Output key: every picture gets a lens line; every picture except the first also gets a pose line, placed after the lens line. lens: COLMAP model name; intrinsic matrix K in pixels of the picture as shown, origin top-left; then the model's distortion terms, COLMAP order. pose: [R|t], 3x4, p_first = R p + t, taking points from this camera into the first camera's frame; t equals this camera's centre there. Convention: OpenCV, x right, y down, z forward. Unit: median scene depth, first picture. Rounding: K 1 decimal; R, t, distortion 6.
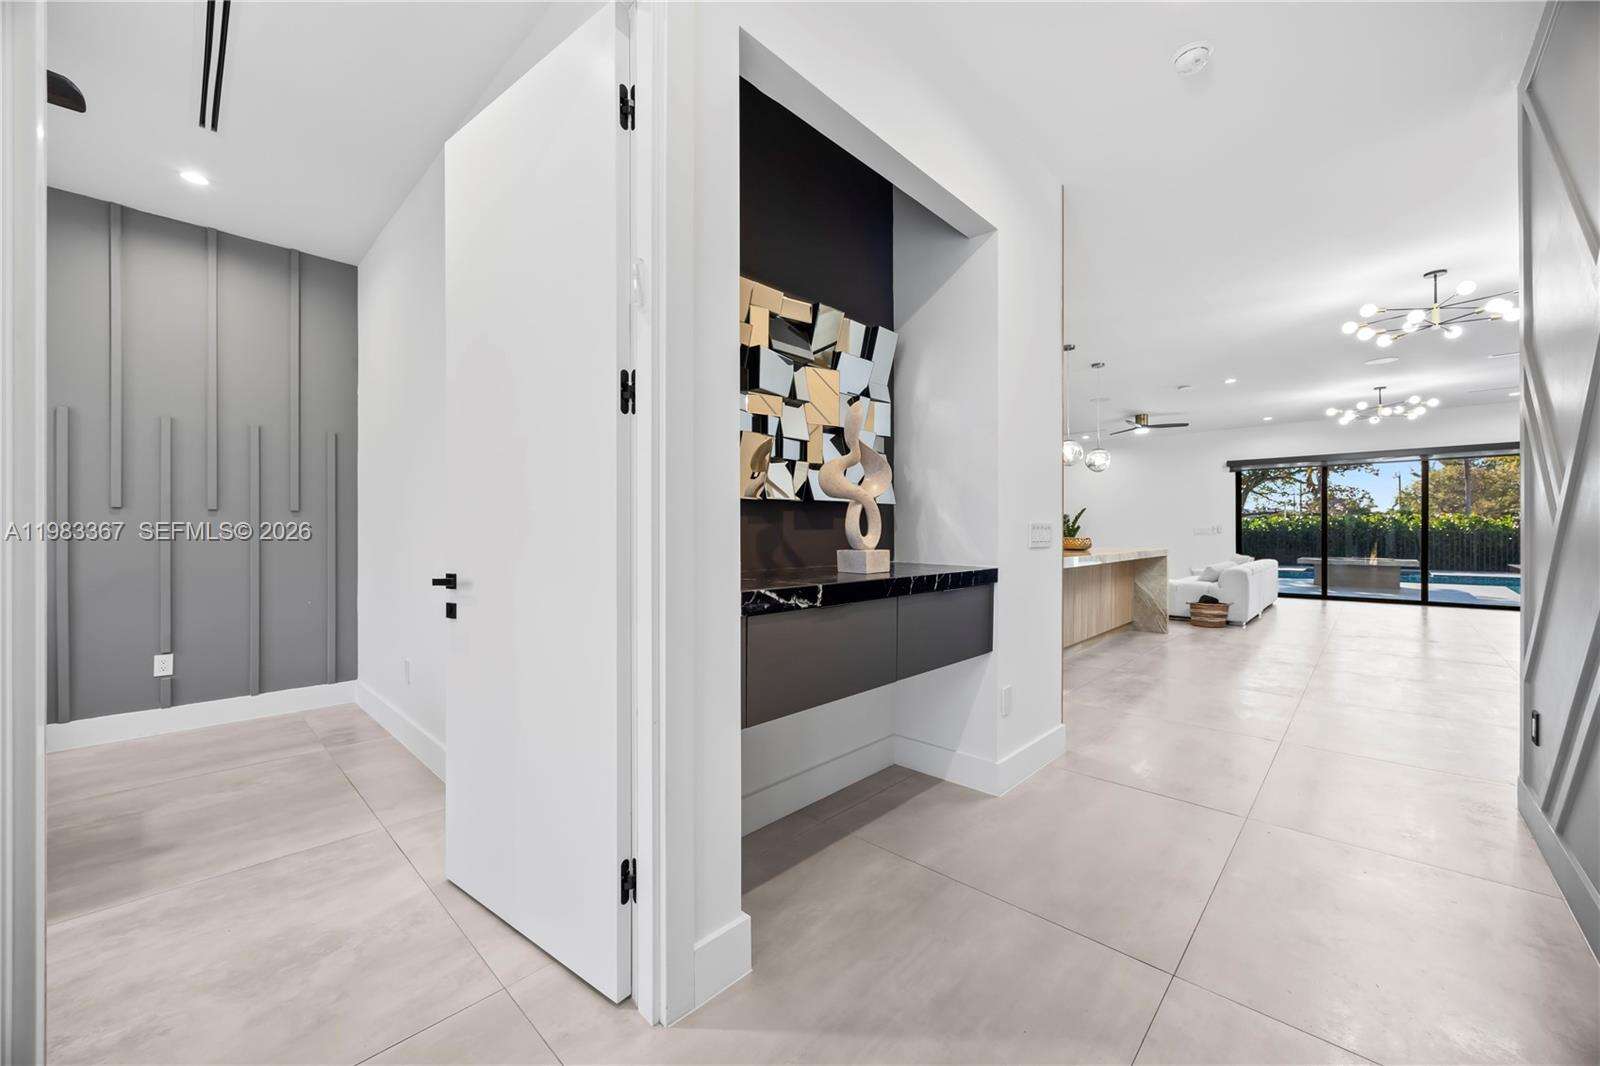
lens RADIAL K [[612.8, 0, 801.5], [0, 612.8, 532.2], [0, 0, 1]] dist [-0.002677, 0.000215]
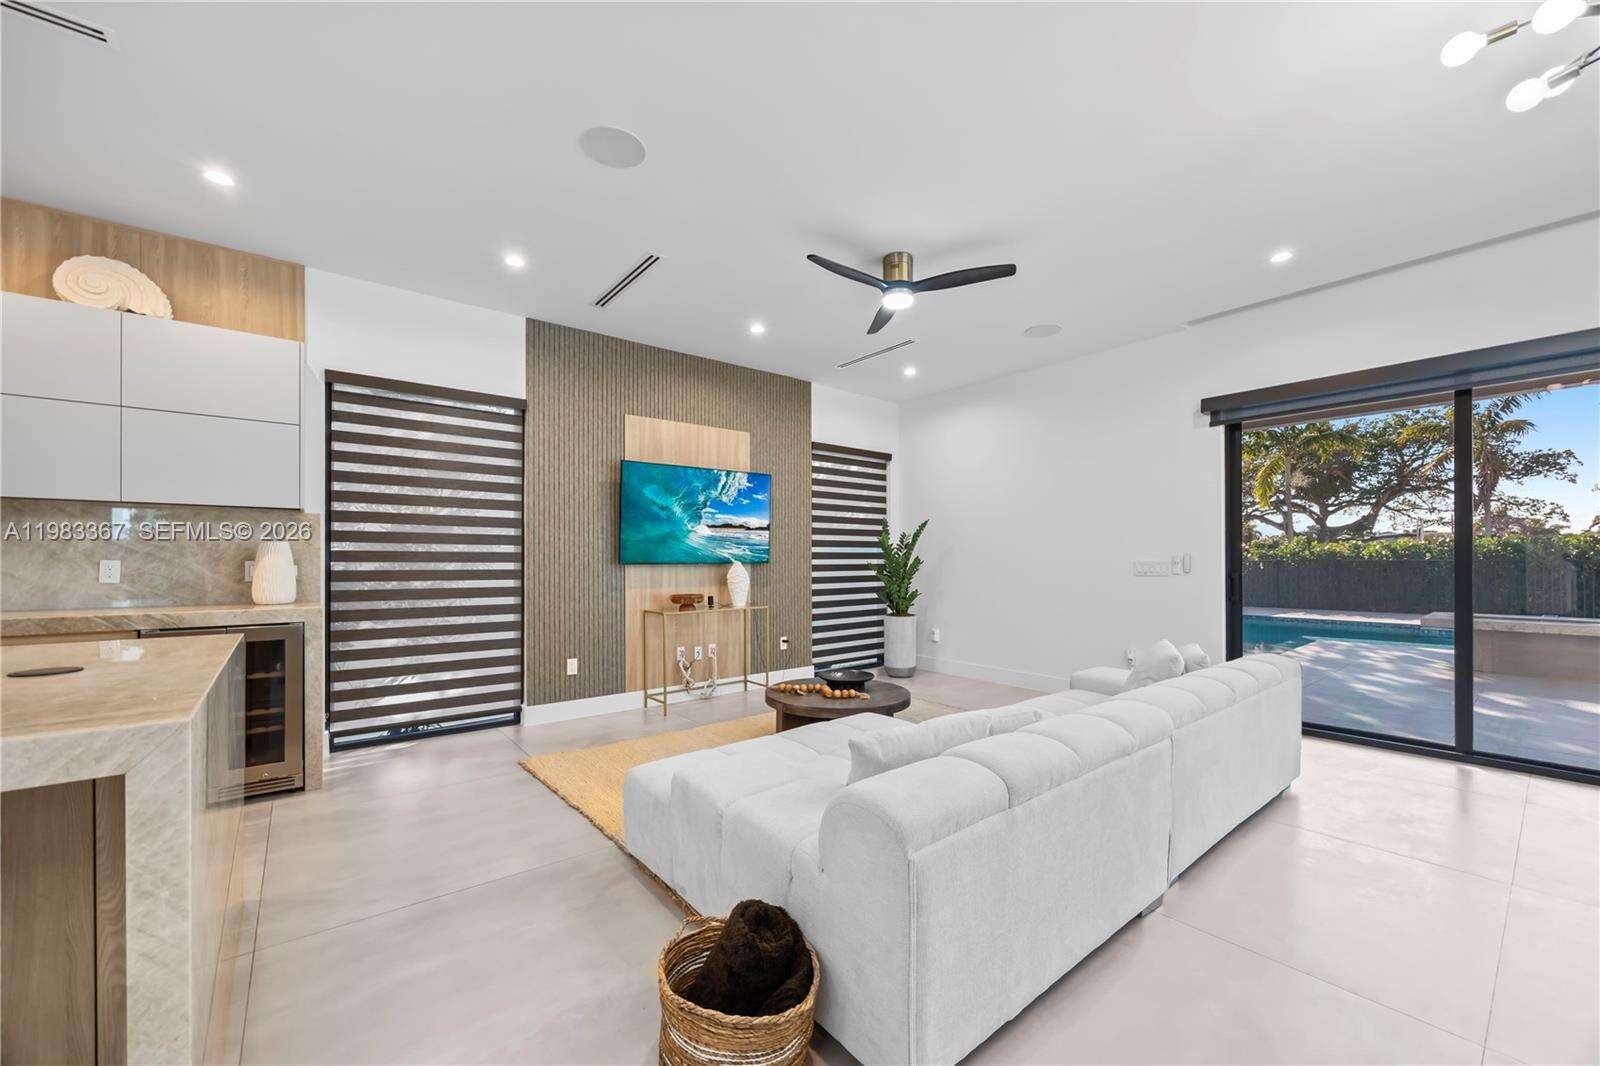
lens RADIAL K [[612.8, 0, 798.5], [0, 612.8, 558.2], [0, 0, 1]] dist [-0.002677, 0.000215]
pose [[0.989676, 0.000156, -0.143322, 0.881871], [-0.000167, 1.000000, -0.000064, -0.014667], [0.143322, 0.000087, 0.989676, 1.001582]]
